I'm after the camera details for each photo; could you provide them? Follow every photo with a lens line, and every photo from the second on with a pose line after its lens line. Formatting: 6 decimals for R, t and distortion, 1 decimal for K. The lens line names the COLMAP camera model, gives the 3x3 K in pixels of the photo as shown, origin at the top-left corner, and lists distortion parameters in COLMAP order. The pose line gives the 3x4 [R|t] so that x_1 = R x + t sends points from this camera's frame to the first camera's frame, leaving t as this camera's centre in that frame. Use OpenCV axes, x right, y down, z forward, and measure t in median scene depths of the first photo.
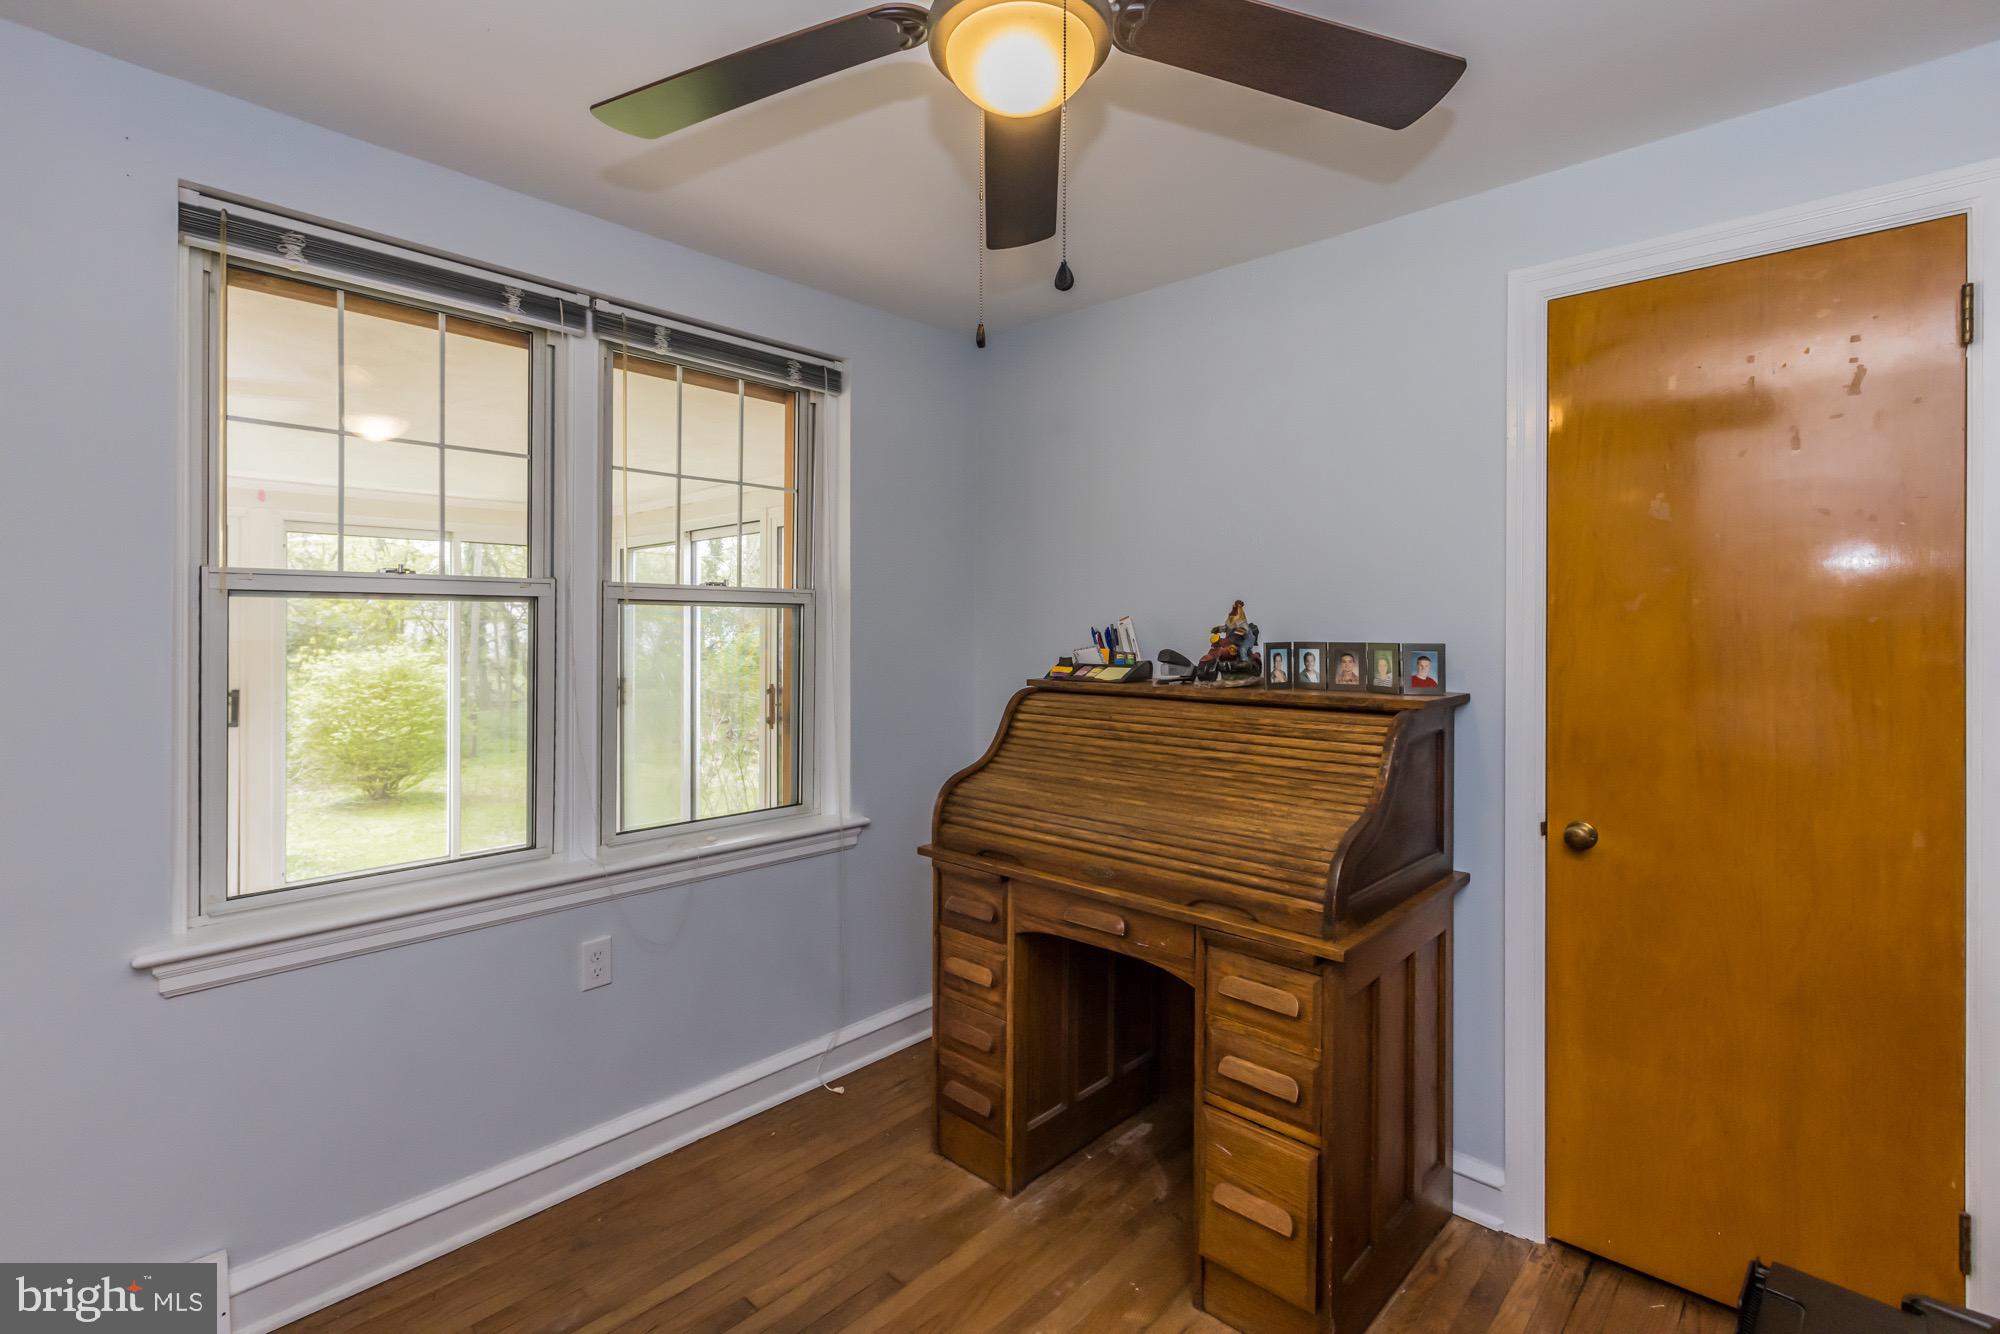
lens RADIAL K [[921.5, 0, 982.9], [0, 921.5, 625.3], [0, 0, 1]] dist [-0.000011, -0.000066]
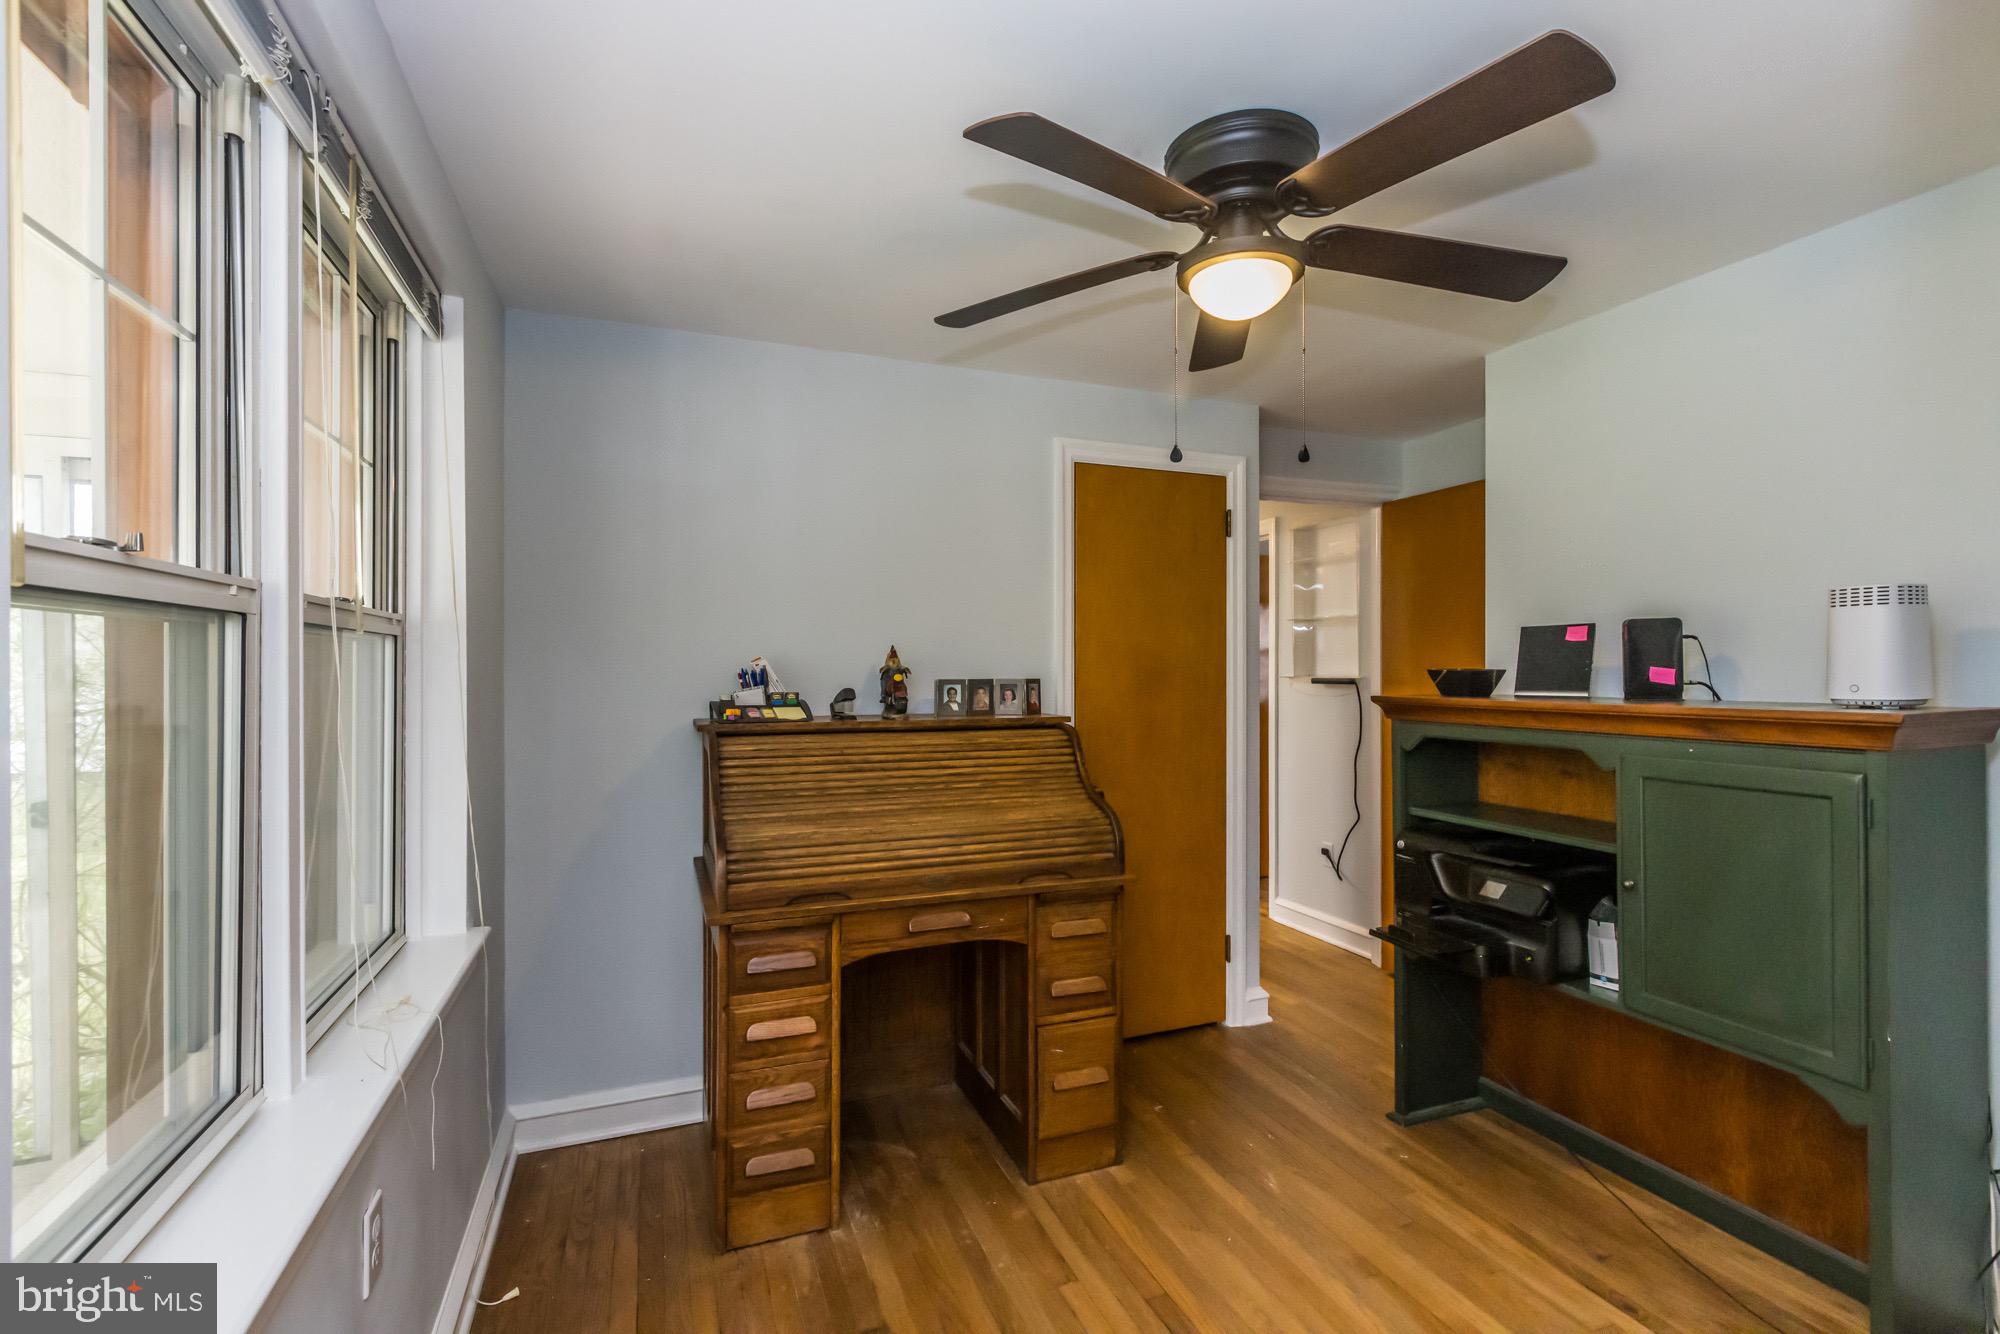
lens RADIAL K [[908.7, 0, 1022.2], [0, 908.7, 669.9], [0, 0, 1]] dist [0.002139, 0.000447]
pose [[0.415518, -0.005518, 0.909568, -0.786886], [-0.001136, 0.999978, 0.006585, -0.003403], [-0.909584, -0.003769, 0.415502, 0.392777]]
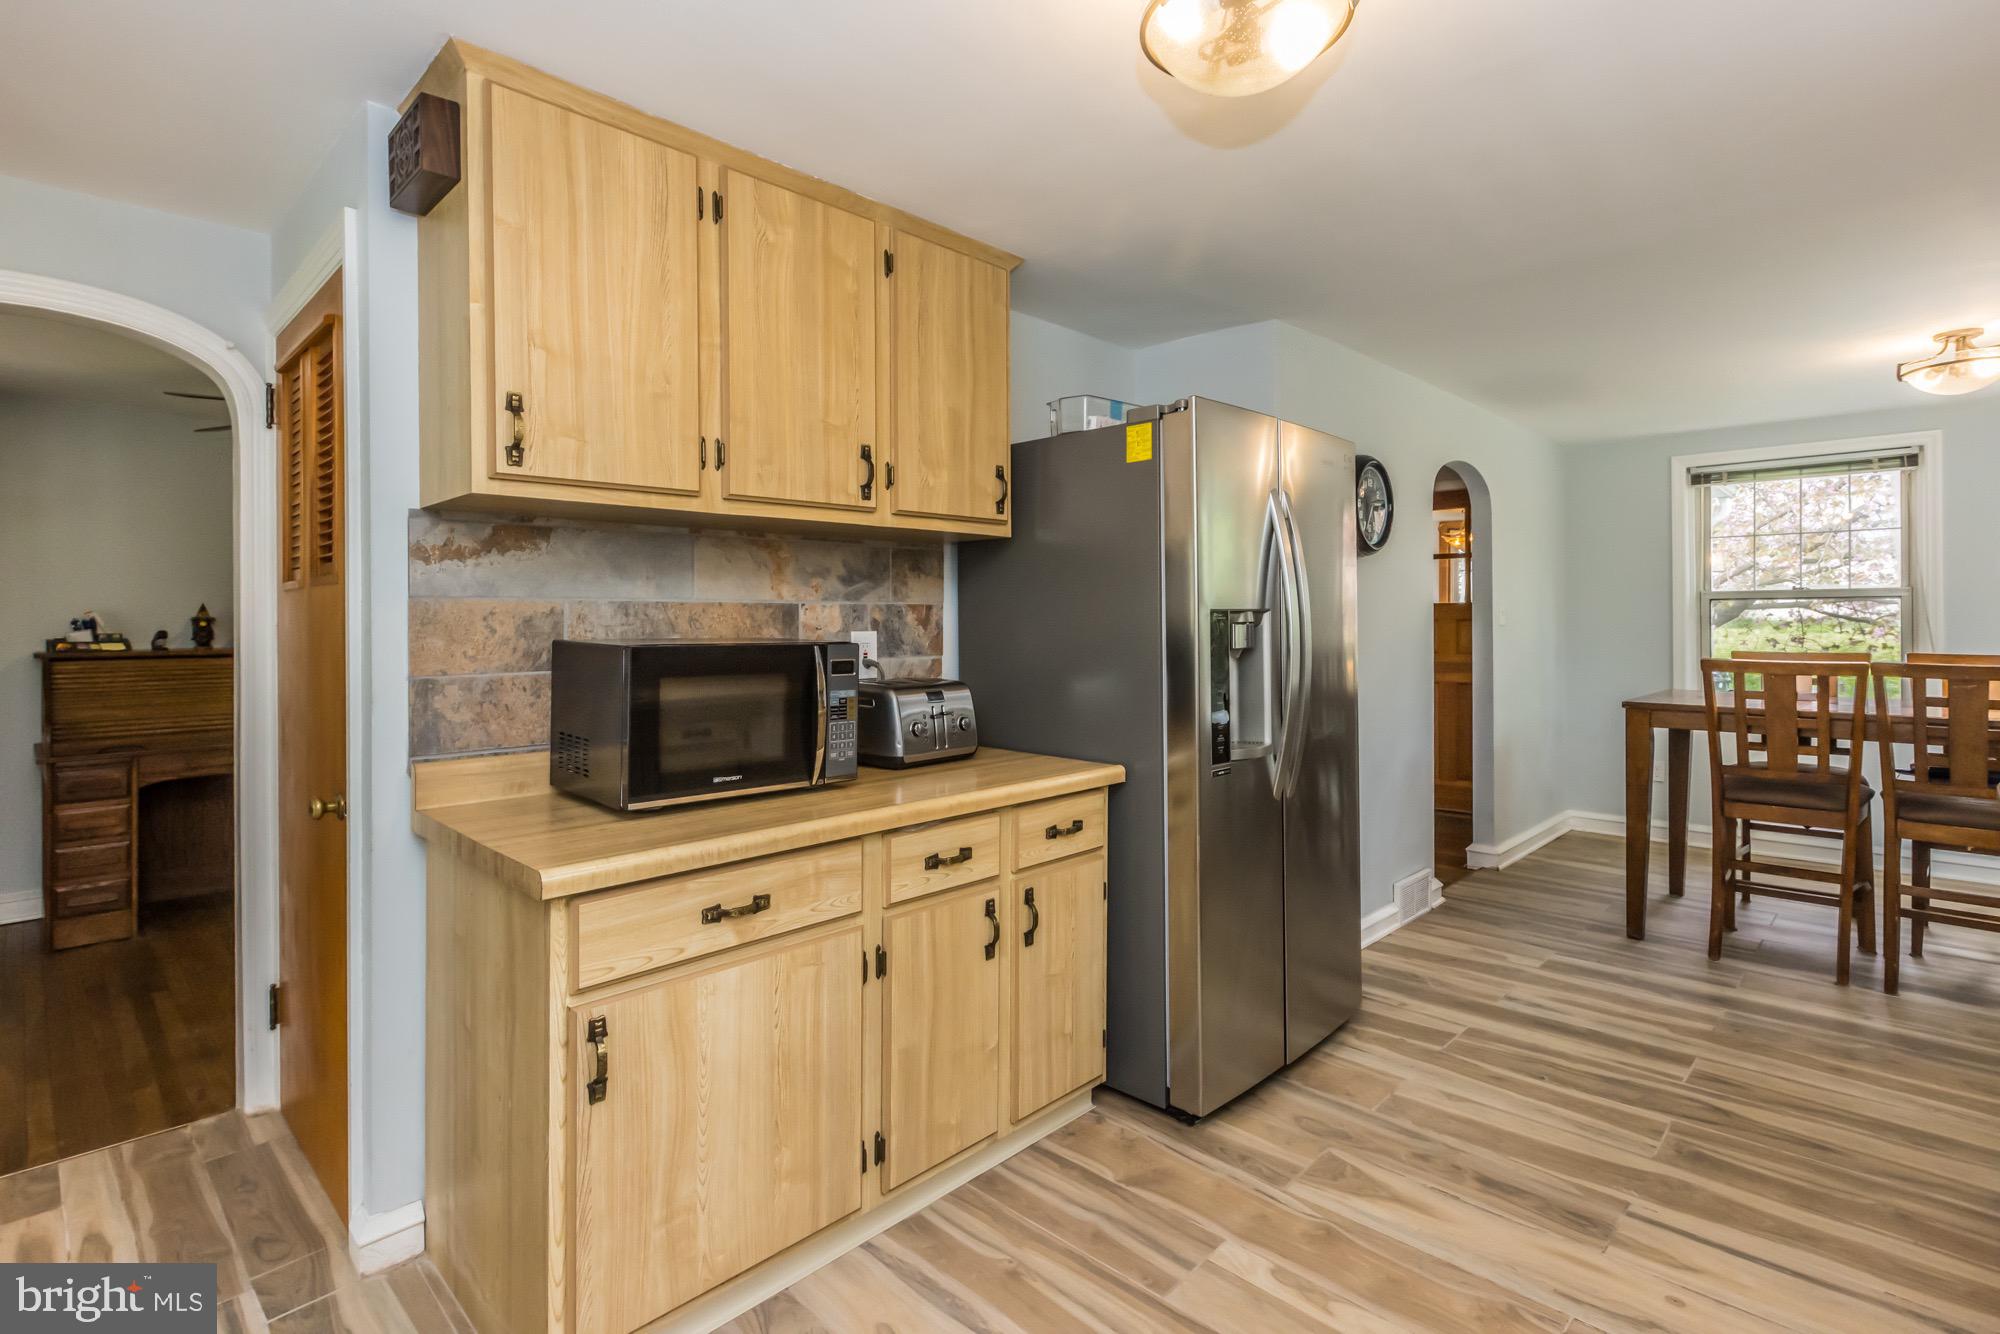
lens RADIAL K [[965.5, 0, 998.2], [0, 965.5, 618.7], [0, 0, 1]] dist [0.000517, 0.000040]
pose [[0.018094, -0.004348, 0.999827, -1.784371], [0.000869, 0.999990, 0.004333, -0.002916], [-0.999836, 0.000791, 0.018097, -0.692701]]
